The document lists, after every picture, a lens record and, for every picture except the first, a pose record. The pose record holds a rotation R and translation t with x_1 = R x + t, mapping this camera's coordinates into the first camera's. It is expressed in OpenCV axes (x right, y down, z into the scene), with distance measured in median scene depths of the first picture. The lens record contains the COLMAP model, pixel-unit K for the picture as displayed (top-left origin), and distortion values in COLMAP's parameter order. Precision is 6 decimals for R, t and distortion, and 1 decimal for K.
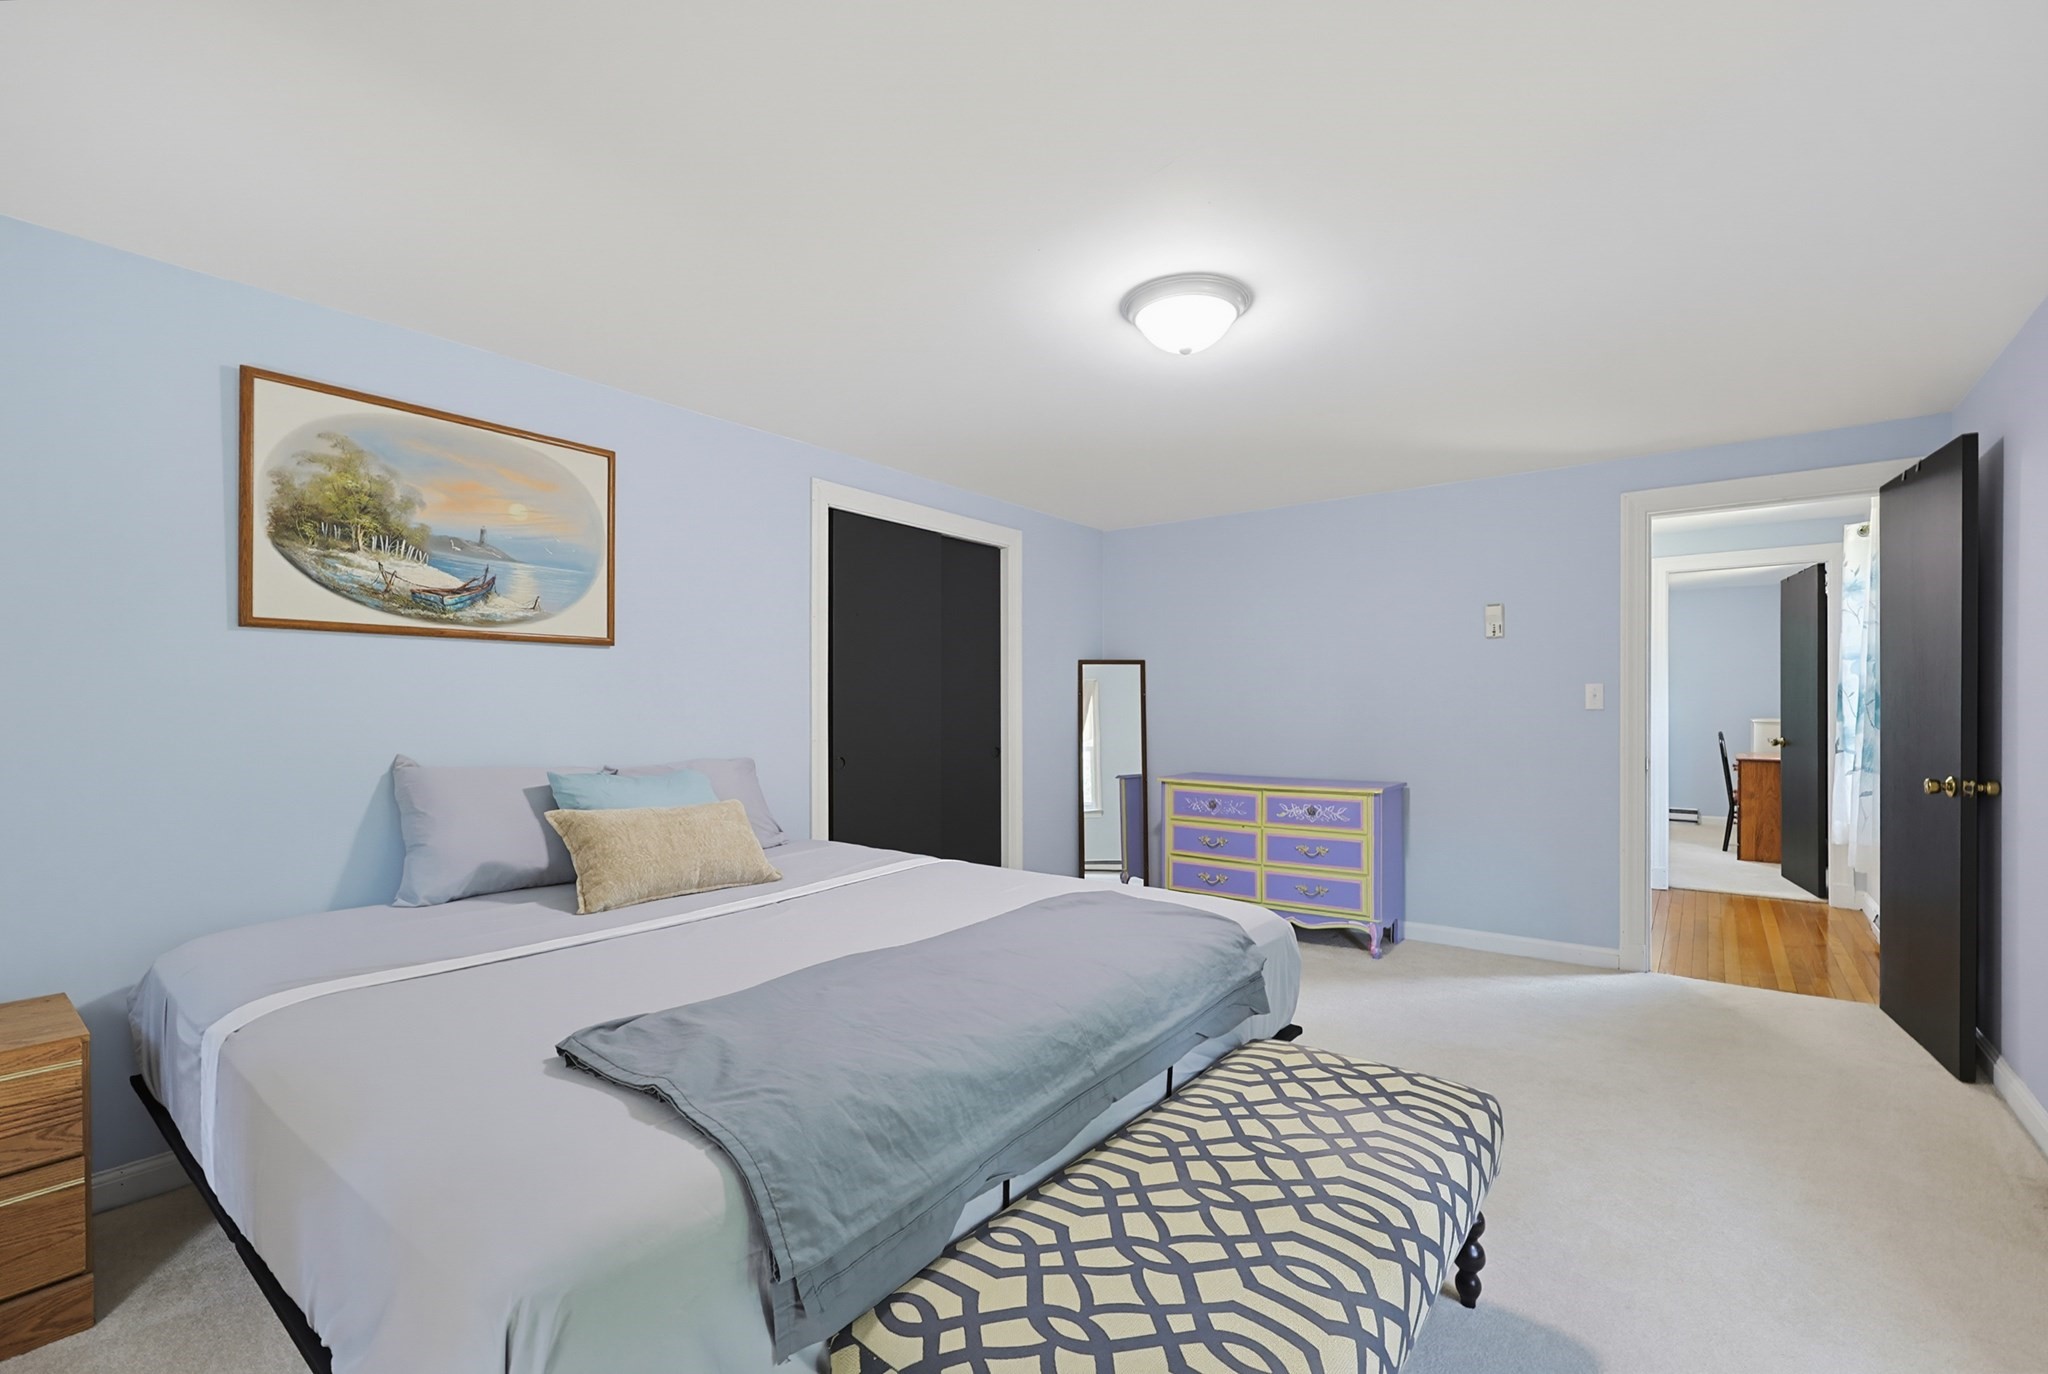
lens RADIAL K [[890.8, 0, 1047.6], [0, 890.8, 695.8], [0, 0, 1]] dist [0.001884, 0.000105]
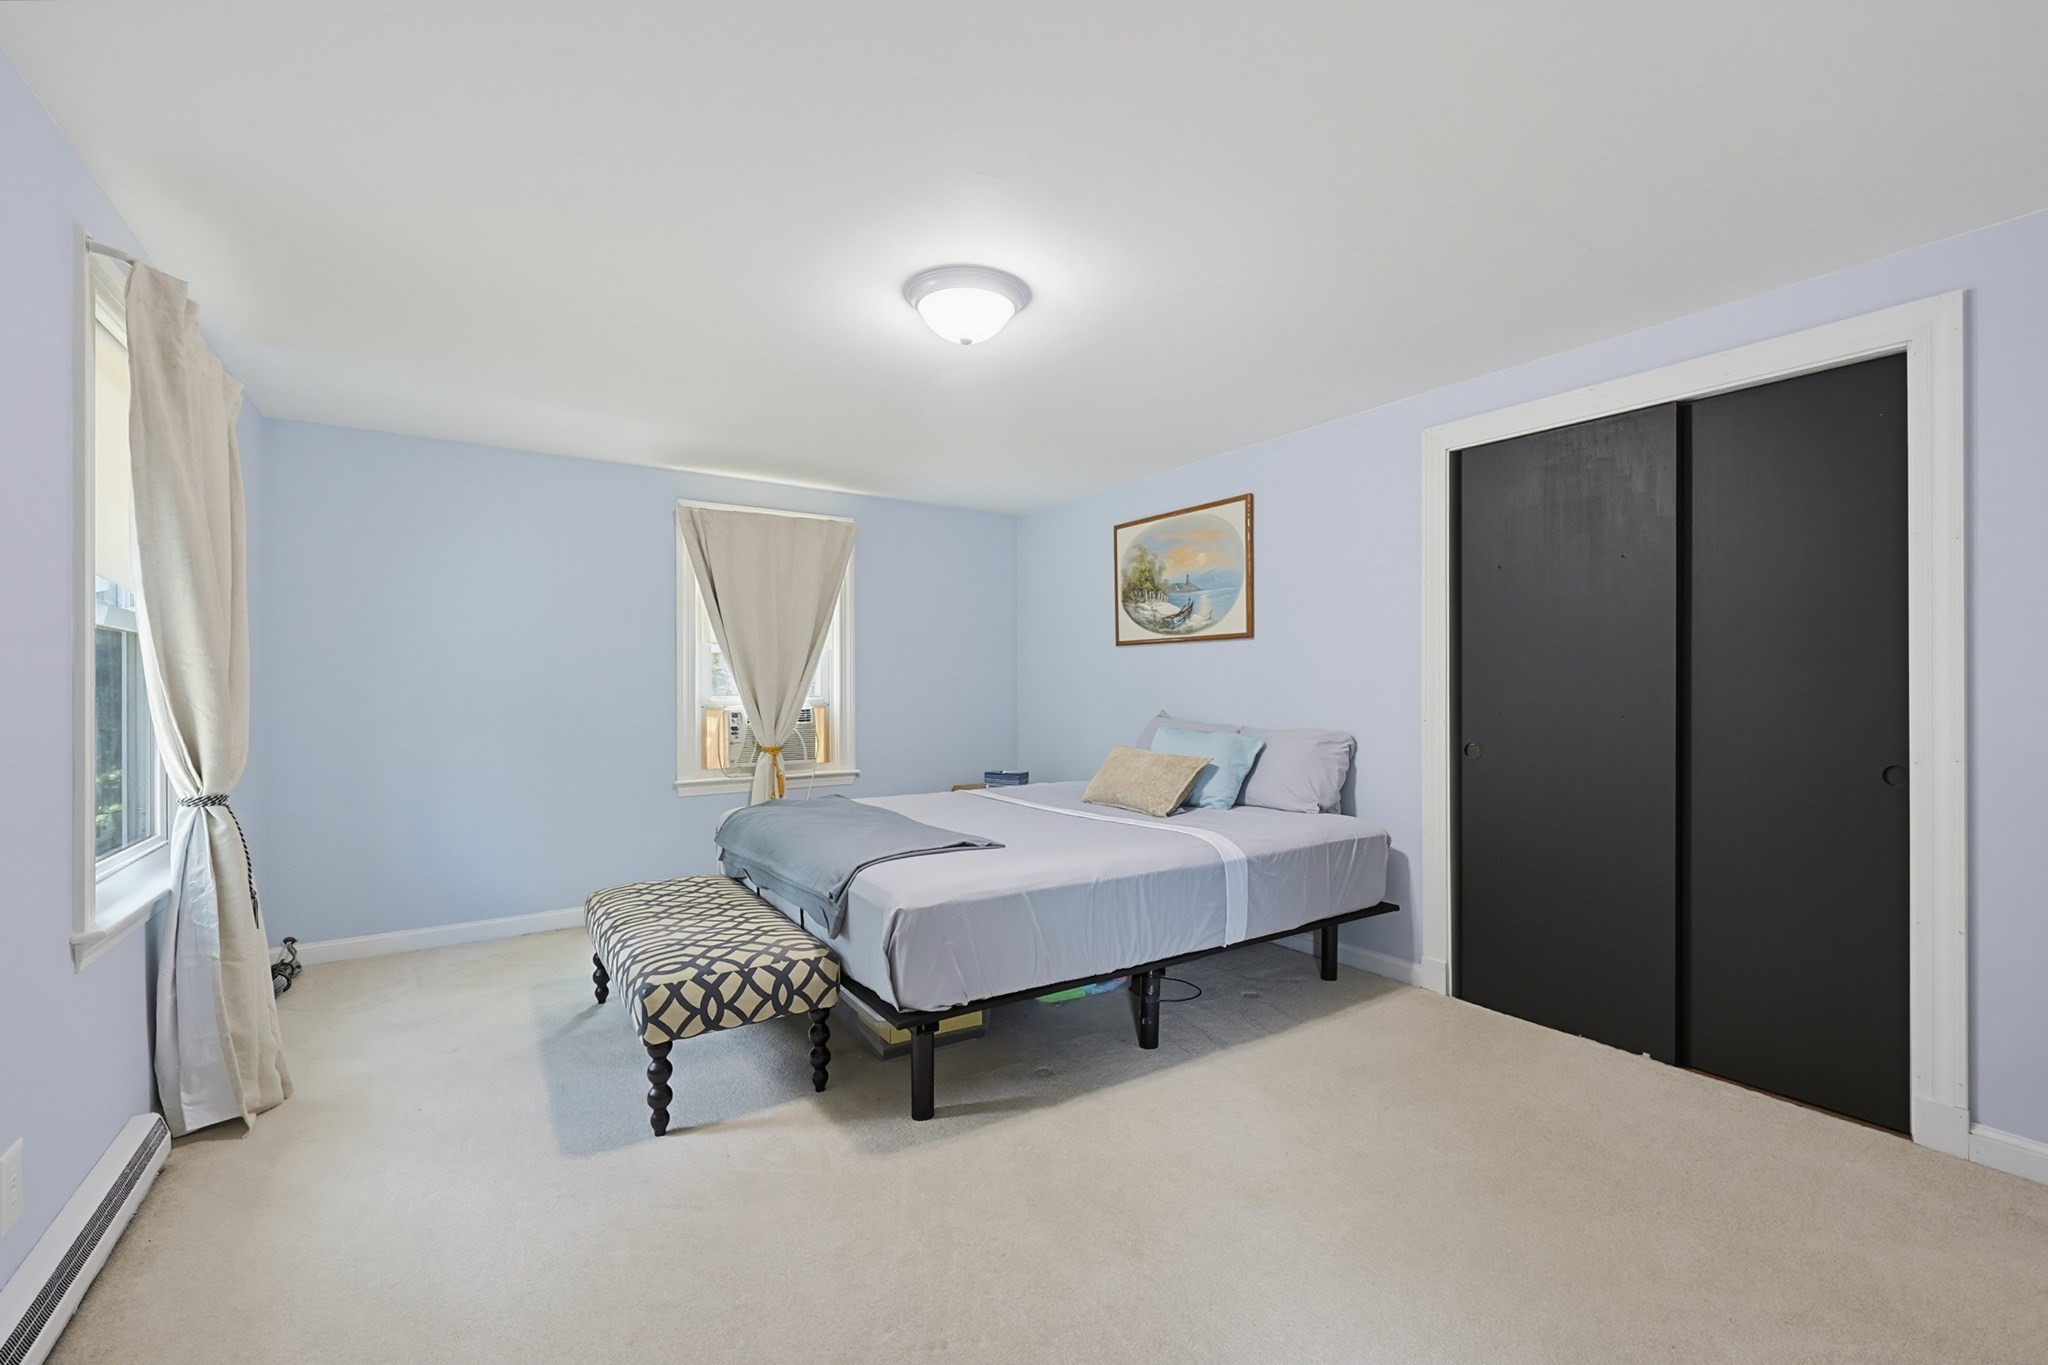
lens RADIAL K [[890.8, 0, 1047.6], [0, 890.8, 691.3], [0, 0, 1]] dist [0.001884, 0.000105]
pose [[-0.326082, 0.014591, -0.945229, 1.035537], [0.019090, 0.999779, 0.008848, 0.008295], [0.945149, -0.015159, -0.326288, 1.336134]]
